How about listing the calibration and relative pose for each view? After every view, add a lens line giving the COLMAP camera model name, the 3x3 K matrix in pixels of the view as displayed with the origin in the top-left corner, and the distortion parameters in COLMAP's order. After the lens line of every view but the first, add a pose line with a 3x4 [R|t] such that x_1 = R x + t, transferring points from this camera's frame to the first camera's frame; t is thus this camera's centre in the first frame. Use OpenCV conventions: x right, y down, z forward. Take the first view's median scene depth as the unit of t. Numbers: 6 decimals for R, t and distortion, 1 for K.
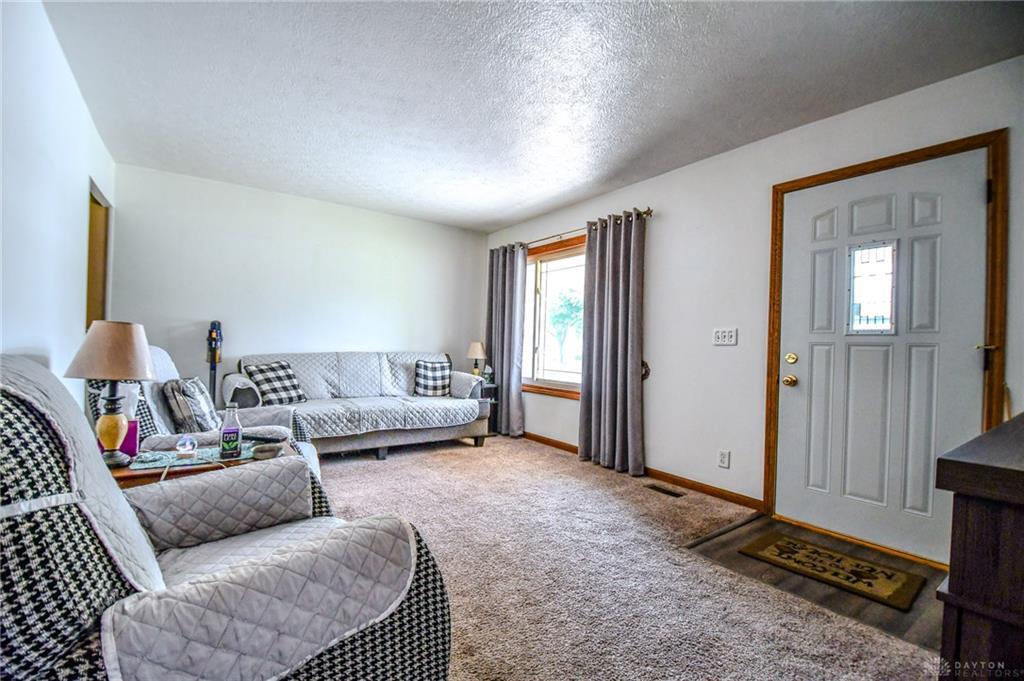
lens RADIAL K [[445.2, 0, 498.5], [0, 445.2, 347.0], [0, 0, 1]] dist [0.013201, -0.021157]
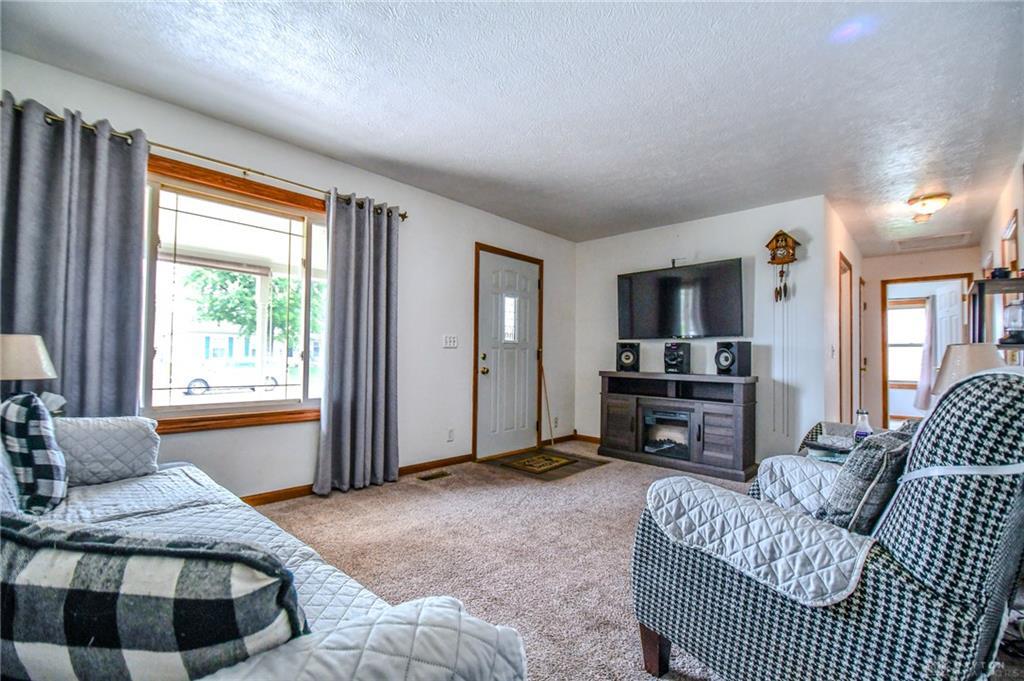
lens RADIAL K [[445.2, 0, 498.5], [0, 445.2, 347.0], [0, 0, 1]] dist [0.013201, -0.021157]
pose [[-0.196135, -0.014869, 0.980464, -0.631910], [-0.021383, 0.999712, 0.010883, -0.019003], [-0.980344, -0.018831, -0.196396, 0.879528]]
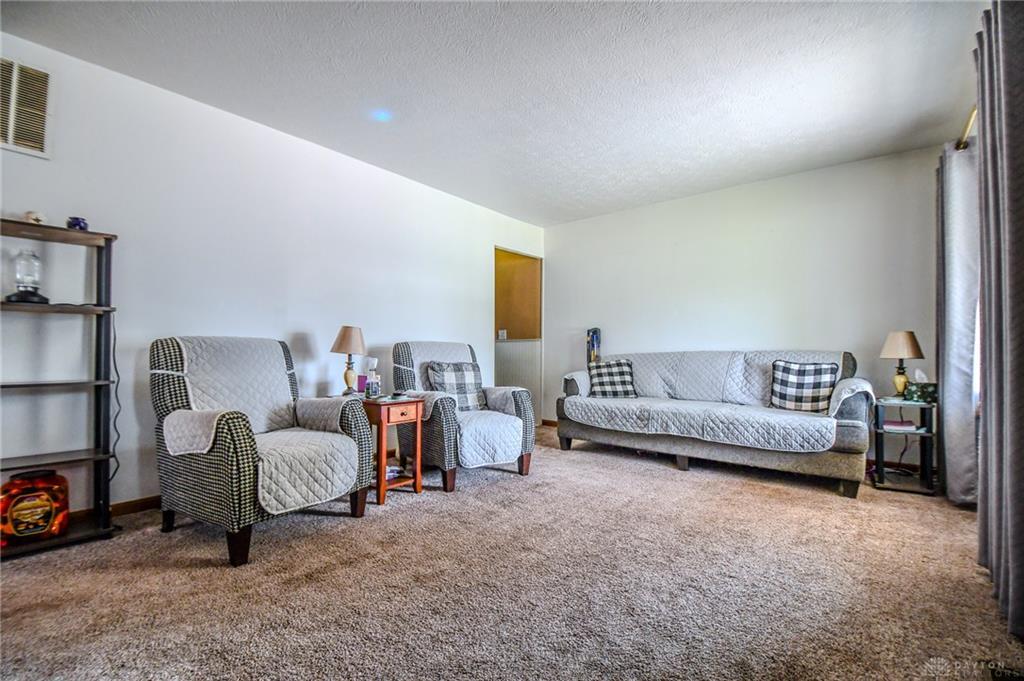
lens RADIAL K [[445.2, 0, 498.5], [0, 445.2, 347.0], [0, 0, 1]] dist [0.013201, -0.021157]
pose [[0.251804, -0.037124, -0.967066, 0.504543], [0.002208, 0.999283, -0.037786, 0.041013], [0.967776, 0.007379, 0.251705, 0.416143]]
